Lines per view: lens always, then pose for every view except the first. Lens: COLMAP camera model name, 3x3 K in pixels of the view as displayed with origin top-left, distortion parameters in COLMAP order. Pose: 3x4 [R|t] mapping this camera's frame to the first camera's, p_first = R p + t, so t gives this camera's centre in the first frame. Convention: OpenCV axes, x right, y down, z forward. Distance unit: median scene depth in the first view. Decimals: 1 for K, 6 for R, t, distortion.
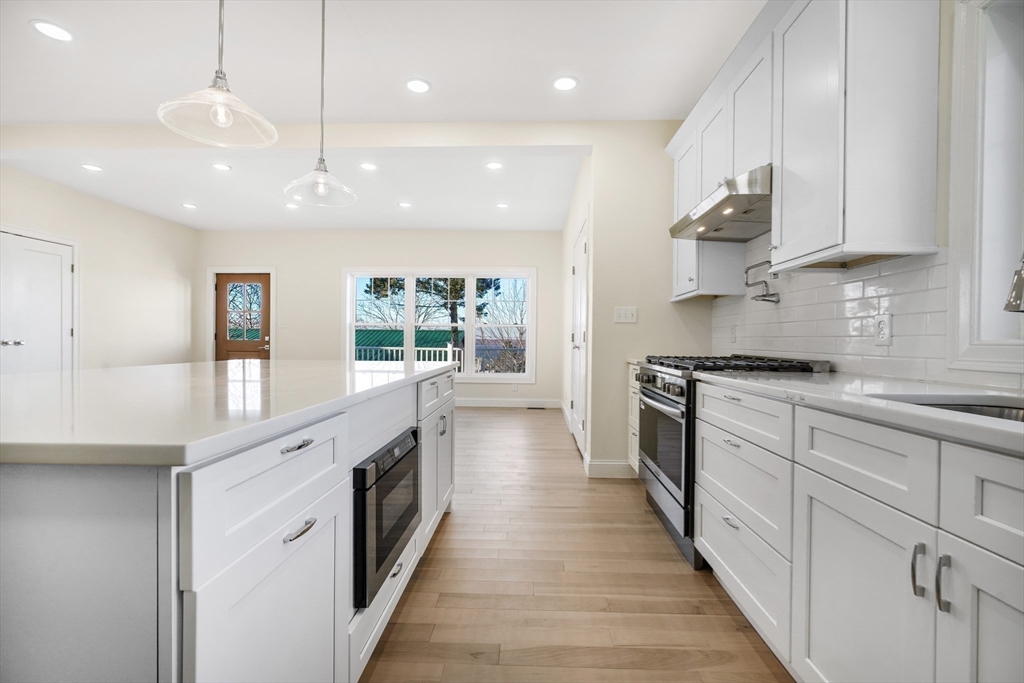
lens RADIAL K [[458.7, 0, 511.5], [0, 458.7, 341.7], [0, 0, 1]] dist [-0.010626, 0.004622]
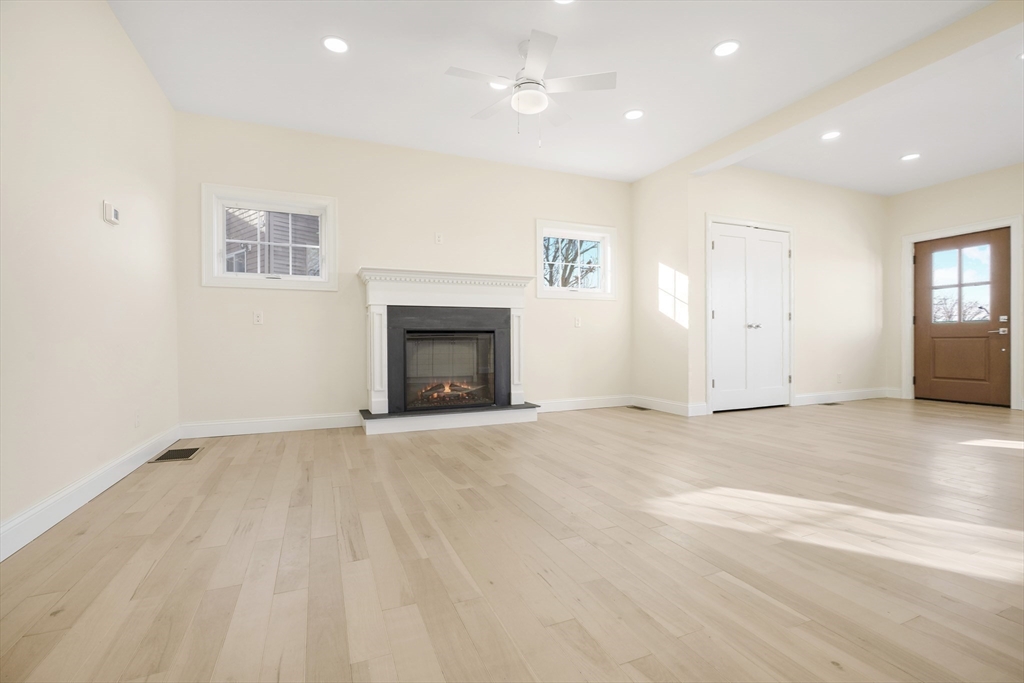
lens RADIAL K [[458.7, 0, 519.6], [0, 458.7, 347.3], [0, 0, 1]] dist [-0.010626, 0.004622]
pose [[0.442762, -0.003022, -0.896634, -0.667005], [0.008376, 0.999965, 0.000766, 0.089028], [0.896600, -0.007850, 0.442772, 0.015251]]
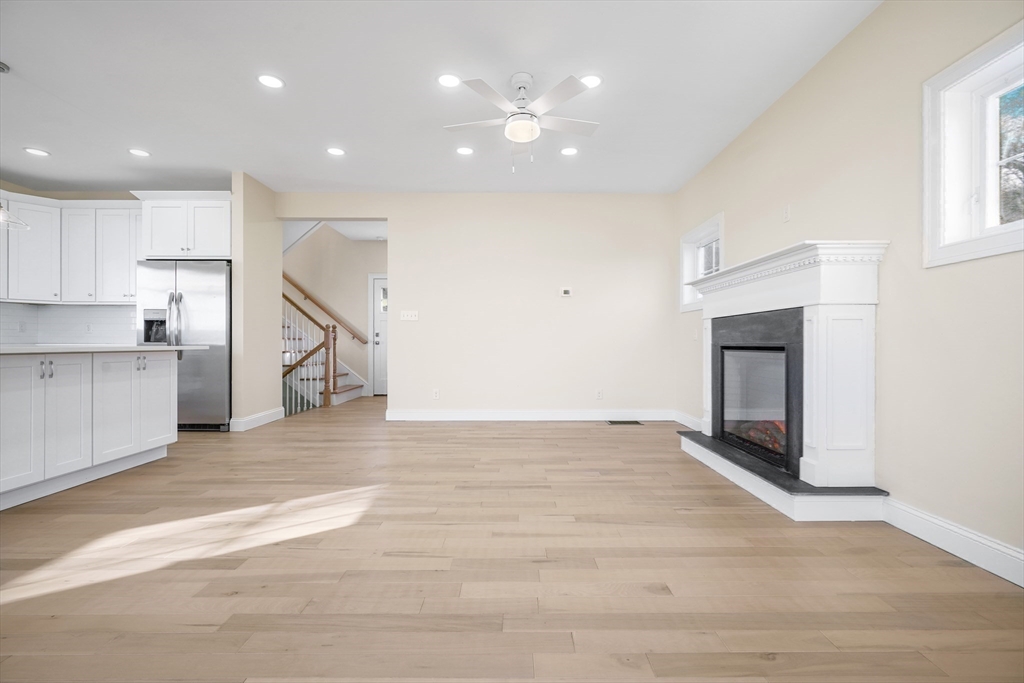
lens RADIAL K [[458.7, 0, 510.7], [0, 458.7, 345.1], [0, 0, 1]] dist [-0.010626, 0.004622]
pose [[-0.999259, -0.011968, -0.036576, -1.640119], [-0.012289, 0.999888, 0.008573, 0.019468], [0.036469, 0.009016, -0.999294, 1.781044]]
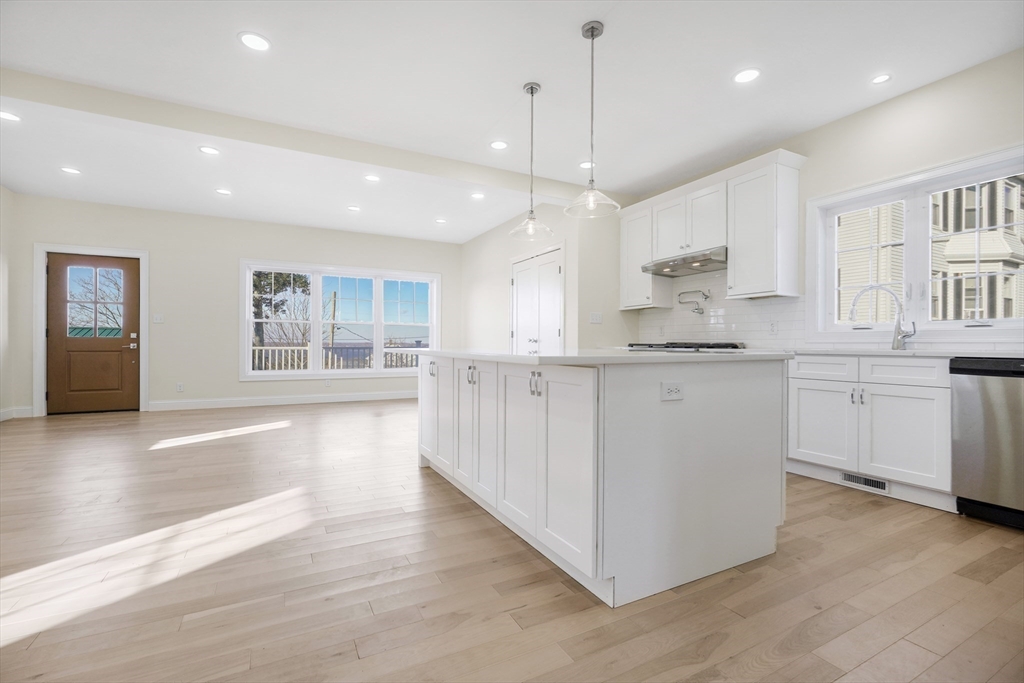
lens RADIAL K [[458.7, 0, 514.9], [0, 458.7, 344.5], [0, 0, 1]] dist [-0.010626, 0.004622]
pose [[0.862971, -0.006779, 0.505208, -1.024507], [0.005747, 0.999977, 0.003602, 0.029513], [-0.505221, -0.000205, 0.862990, -0.226584]]
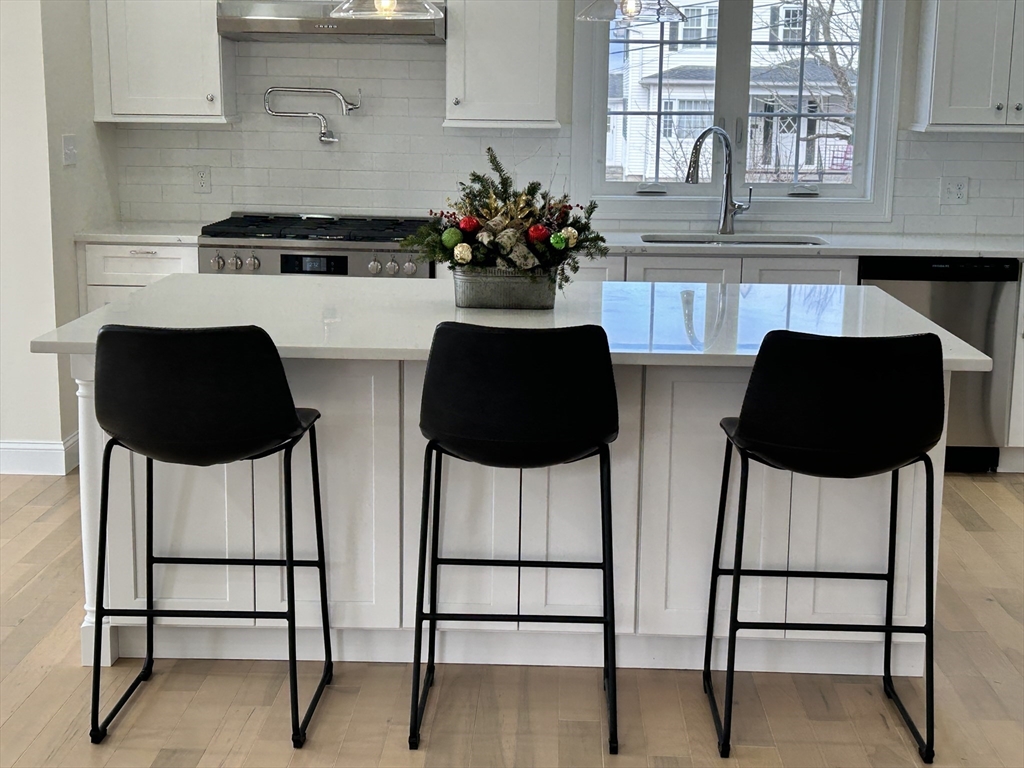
lens RADIAL K [[1538.5, 0, 532.7], [0, 1538.5, 402.8], [0, 0, 1]] dist [0.122263, 0.000000]
pose [[-0.015334, -0.208335, 0.977937, -2.104662], [-0.010408, 0.978033, 0.208192, -0.207709], [-0.999828, -0.006986, -0.017166, 0.700487]]
